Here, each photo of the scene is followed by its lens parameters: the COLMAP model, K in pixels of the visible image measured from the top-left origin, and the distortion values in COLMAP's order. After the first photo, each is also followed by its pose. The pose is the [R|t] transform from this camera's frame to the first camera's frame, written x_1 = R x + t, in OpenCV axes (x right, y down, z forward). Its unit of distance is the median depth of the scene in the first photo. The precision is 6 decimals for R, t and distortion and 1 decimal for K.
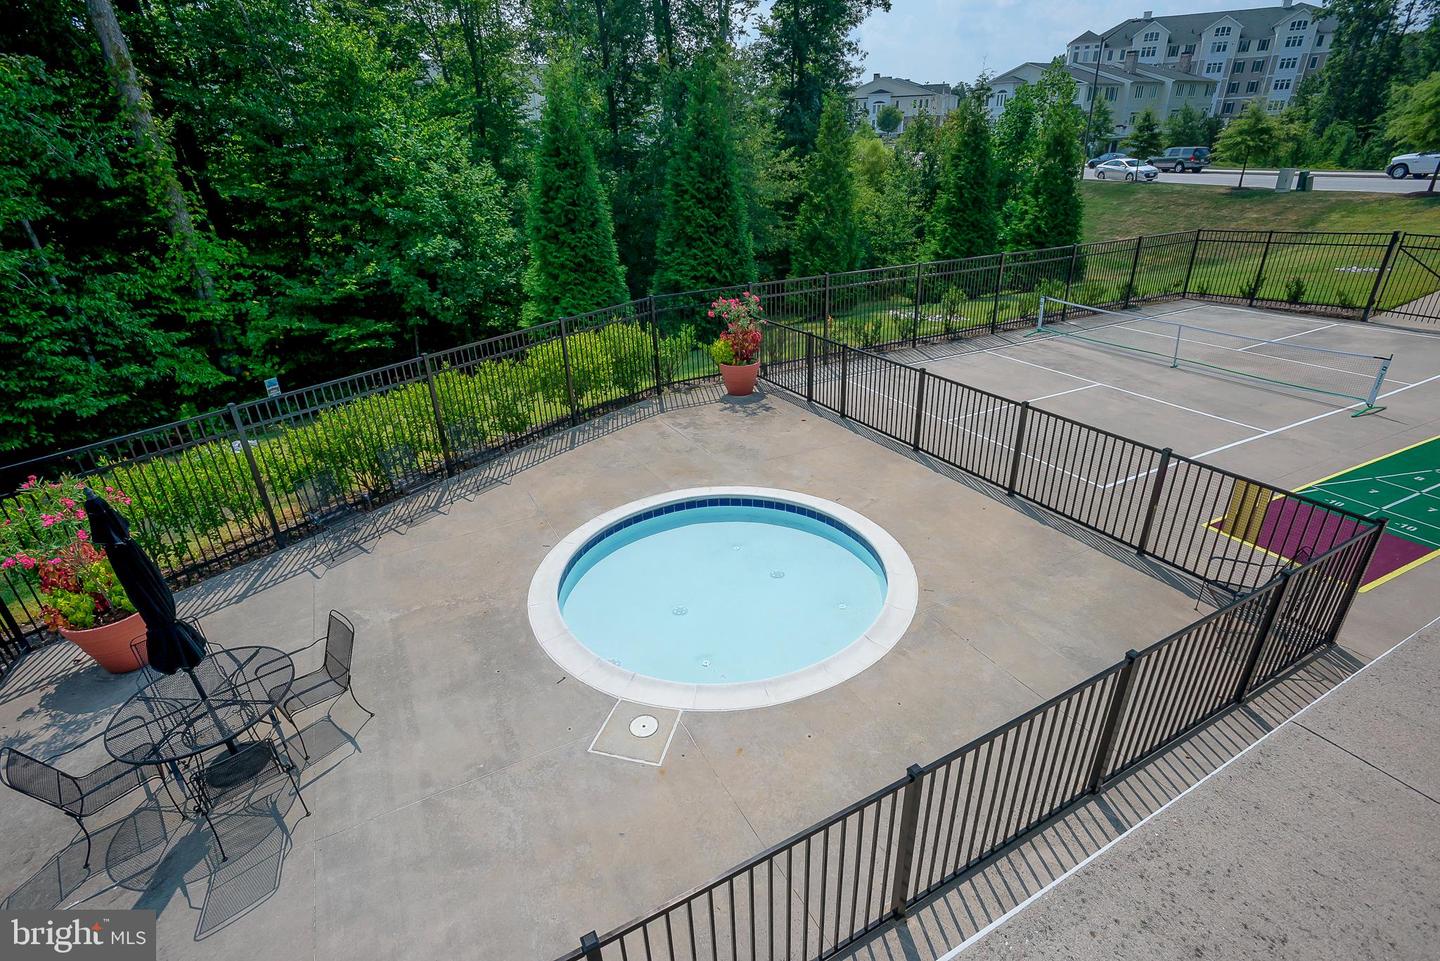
lens RADIAL K [[764.4, 0, 696.8], [0, 764.4, 507.4], [0, 0, 1]] dist [-0.035628, 0.021101]
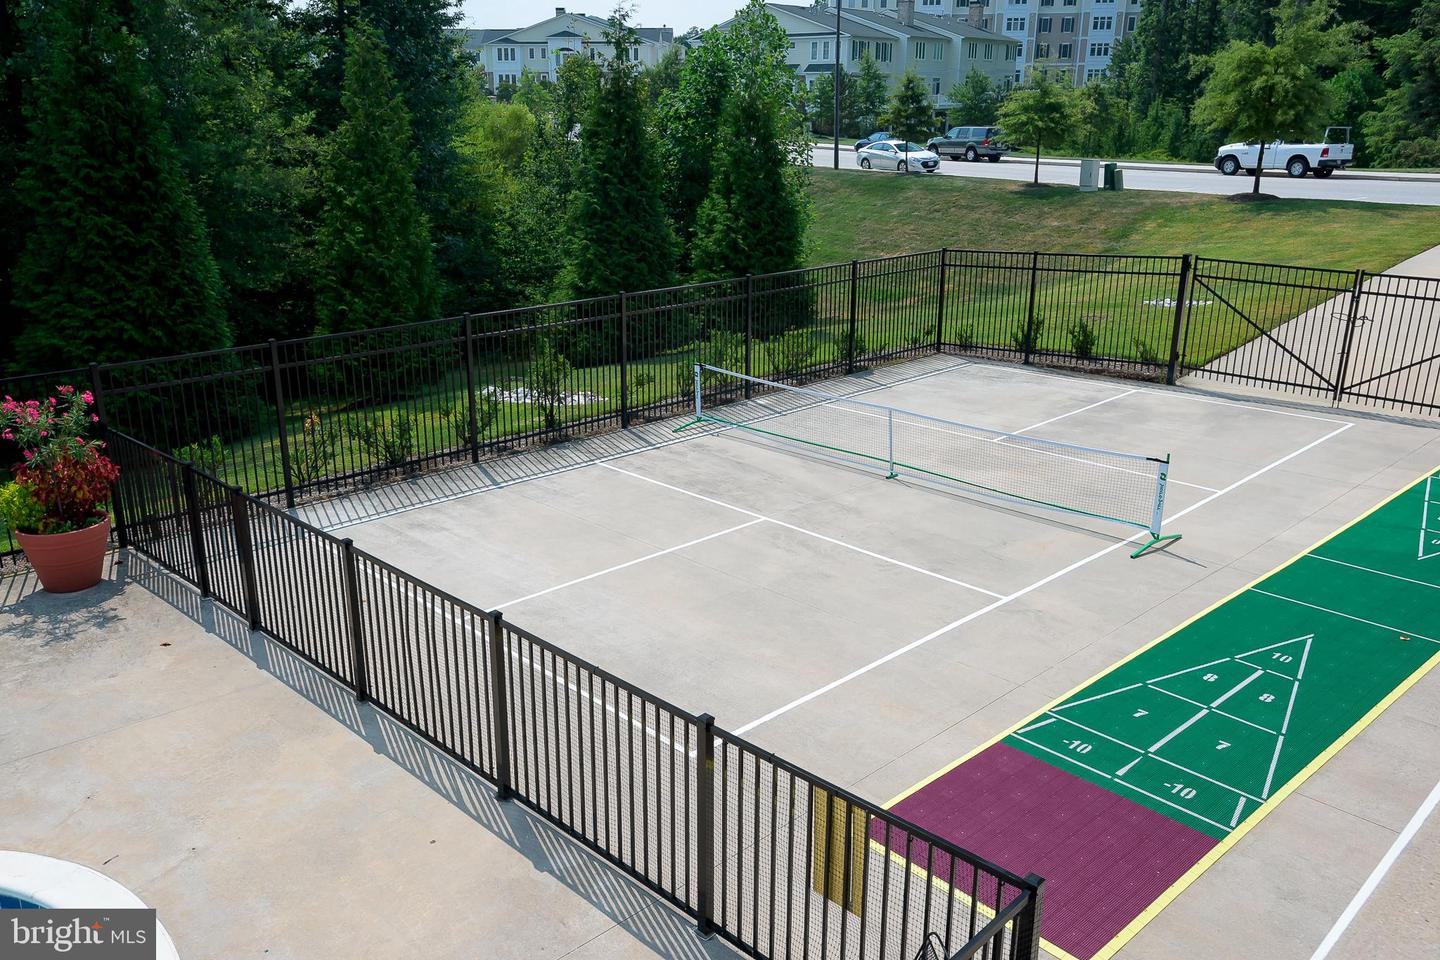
lens RADIAL K [[1233.9, 0, 720.0], [0, 1233.9, 480.0], [0, 0, 1]] dist [-0.031283, 0.141630]
pose [[0.954577, -0.055989, 0.292658, 0.133909], [0.100454, 0.985159, -0.139181, -0.038248], [-0.280522, 0.162258, 0.946034, 0.074081]]
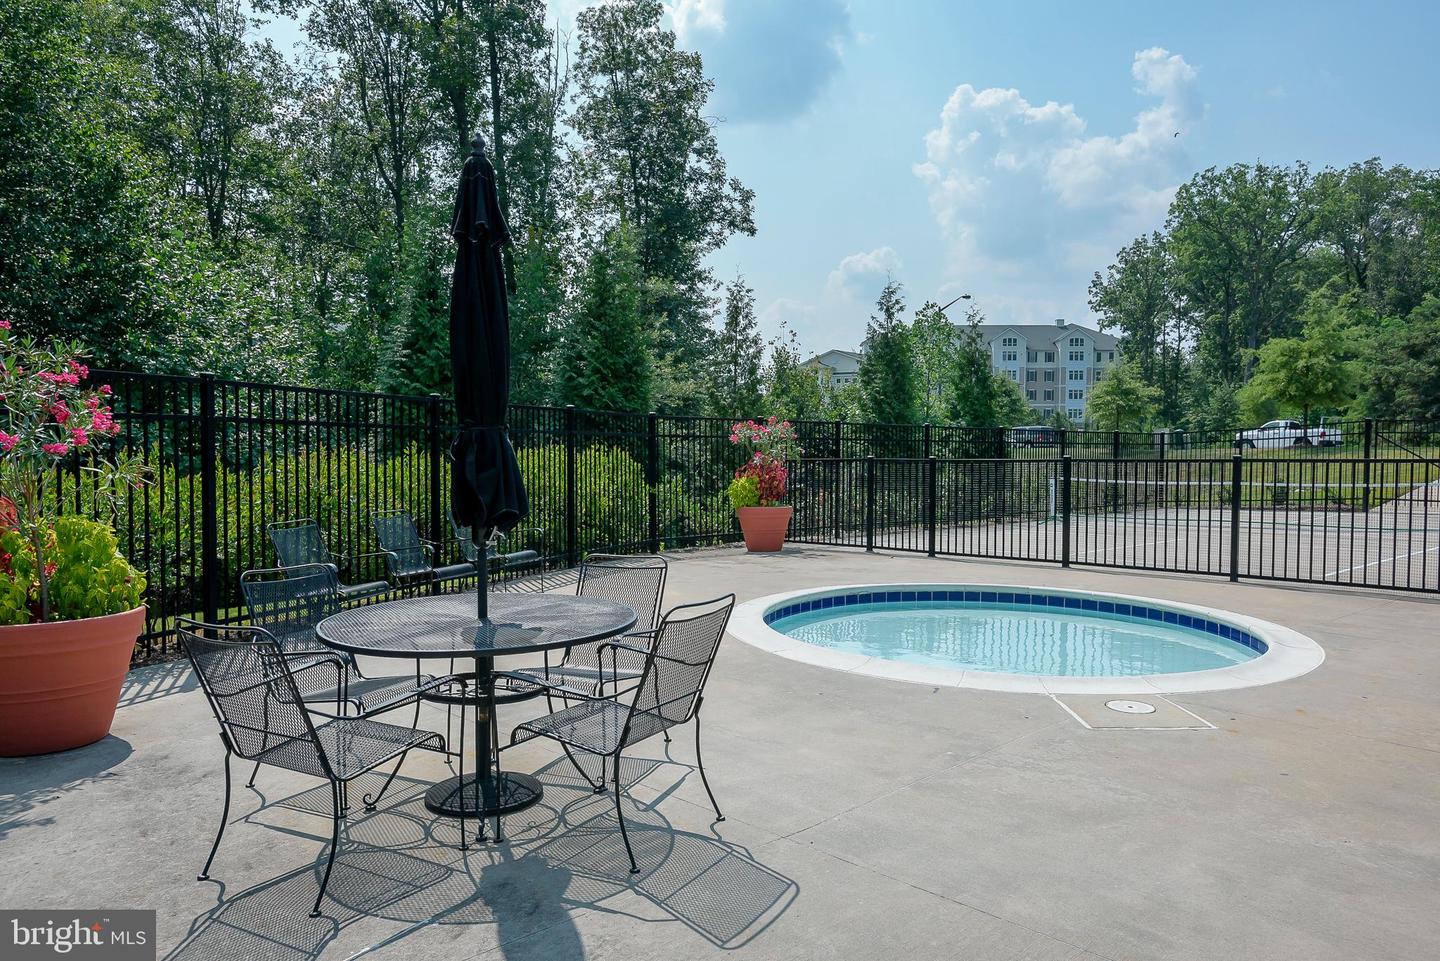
lens RADIAL K [[1063.7, 0, 720.0], [0, 1063.7, 480.5], [0, 0, 1]] dist [0.005351, 0.002316]
pose [[0.952070, 0.032946, 0.304100, -0.175188], [0.097744, 0.909289, -0.404525, 0.115680], [-0.289842, 0.414860, 0.862486, 0.069825]]
